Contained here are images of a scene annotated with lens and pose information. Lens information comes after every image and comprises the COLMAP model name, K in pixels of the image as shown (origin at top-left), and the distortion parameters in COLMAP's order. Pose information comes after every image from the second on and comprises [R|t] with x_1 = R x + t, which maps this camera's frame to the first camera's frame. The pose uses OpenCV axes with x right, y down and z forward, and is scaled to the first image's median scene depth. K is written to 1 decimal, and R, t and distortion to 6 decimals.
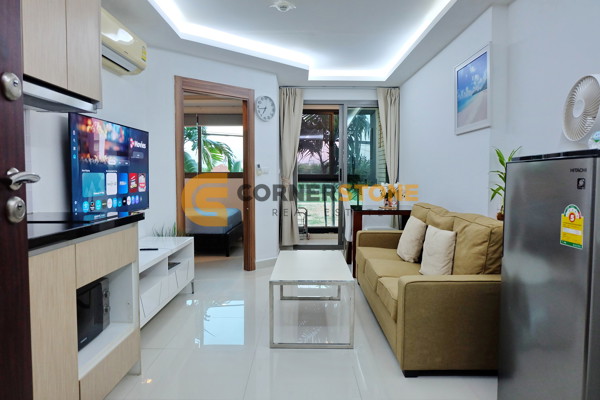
lens RADIAL K [[415.1, 0, 294.8], [0, 415.1, 196.9], [0, 0, 1]] dist [-0.046528, 0.045735]
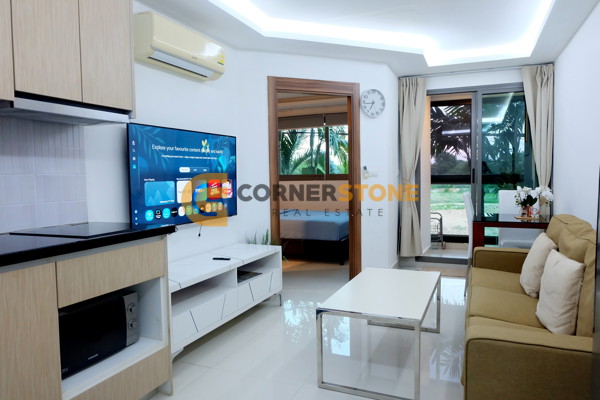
lens RADIAL K [[415.1, 0, 297.0], [0, 415.1, 199.3], [0, 0, 1]] dist [-0.046528, 0.045735]
pose [[0.922962, 0.008145, -0.384805, 0.175989], [-0.004618, 0.999938, 0.010089, -0.022246], [0.384863, -0.007534, 0.922943, 0.162830]]
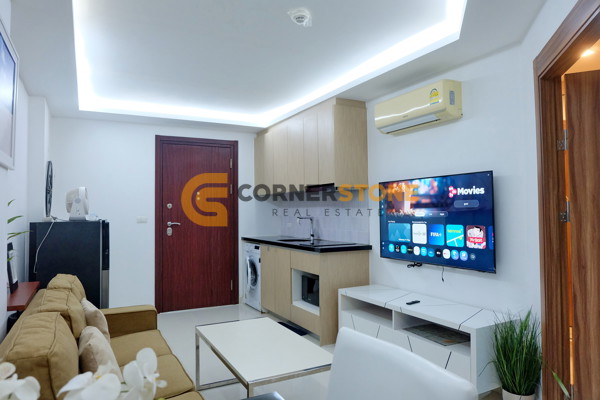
lens RADIAL K [[415.1, 0, 298.9], [0, 415.1, 202.6], [0, 0, 1]] dist [-0.046528, 0.045735]
pose [[-0.869397, -0.005509, -0.494083, 0.354304], [-0.019031, 0.999569, 0.022342, -0.122031], [0.493747, 0.028827, -0.869128, 1.644078]]
